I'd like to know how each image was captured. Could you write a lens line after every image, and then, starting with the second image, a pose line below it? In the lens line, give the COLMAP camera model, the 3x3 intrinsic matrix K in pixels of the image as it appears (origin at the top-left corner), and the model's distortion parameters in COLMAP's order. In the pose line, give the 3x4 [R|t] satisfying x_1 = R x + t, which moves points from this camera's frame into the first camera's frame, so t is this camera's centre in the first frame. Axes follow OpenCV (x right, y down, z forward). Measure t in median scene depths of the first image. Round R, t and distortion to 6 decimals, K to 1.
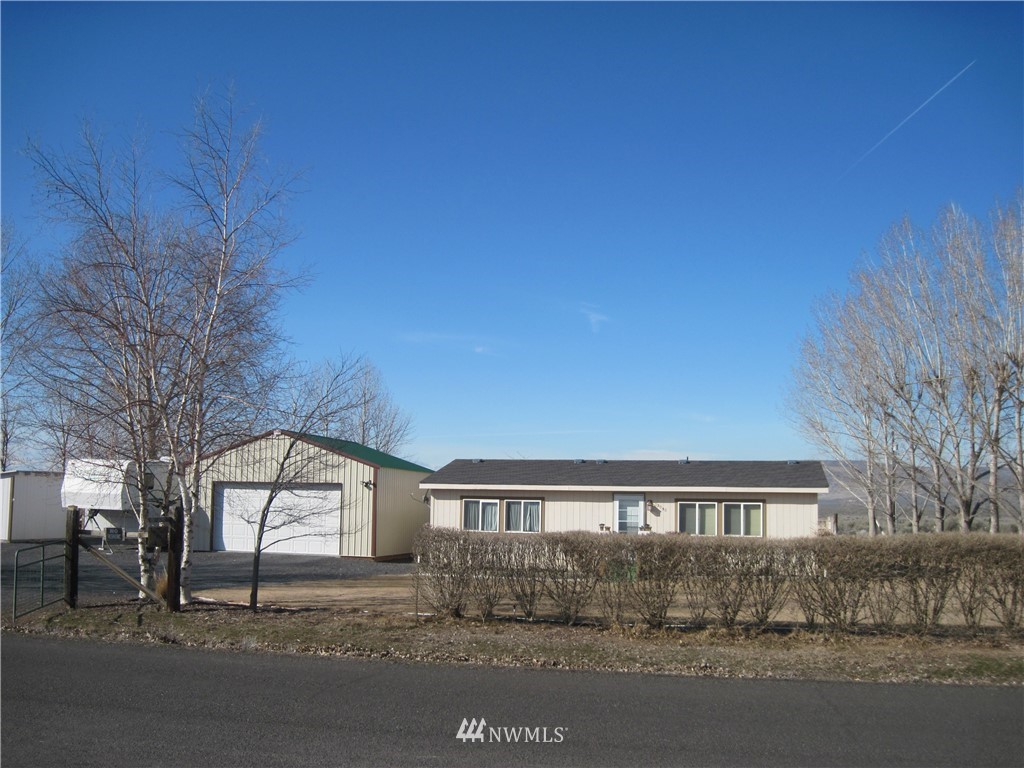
lens RADIAL K [[1053.5, 0, 510.7], [0, 1053.5, 385.1], [0, 0, 1]] dist [-0.108441, 0.000000]
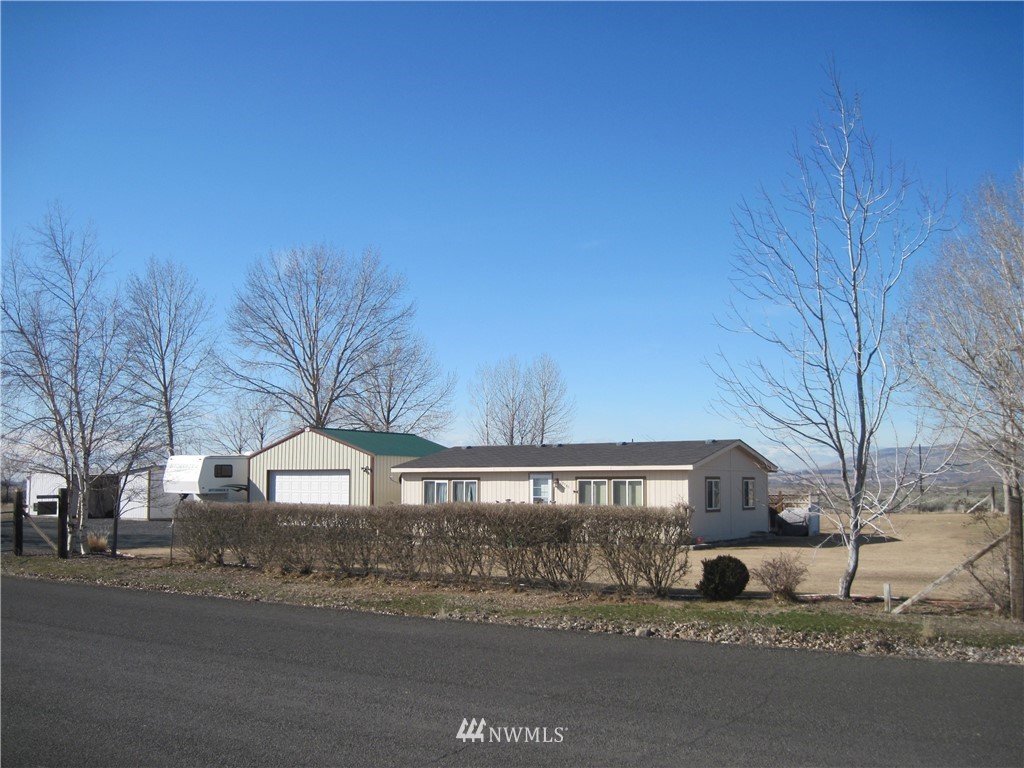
lens RADIAL K [[1053.5, 0, 514.4], [0, 1053.5, 382.5], [0, 0, 1]] dist [-0.108441, 0.000000]
pose [[0.944899, -0.048411, -0.323762, 0.467940], [0.053026, 0.998578, 0.005445, -0.005649], [0.323038, -0.022313, 0.946123, -0.117174]]
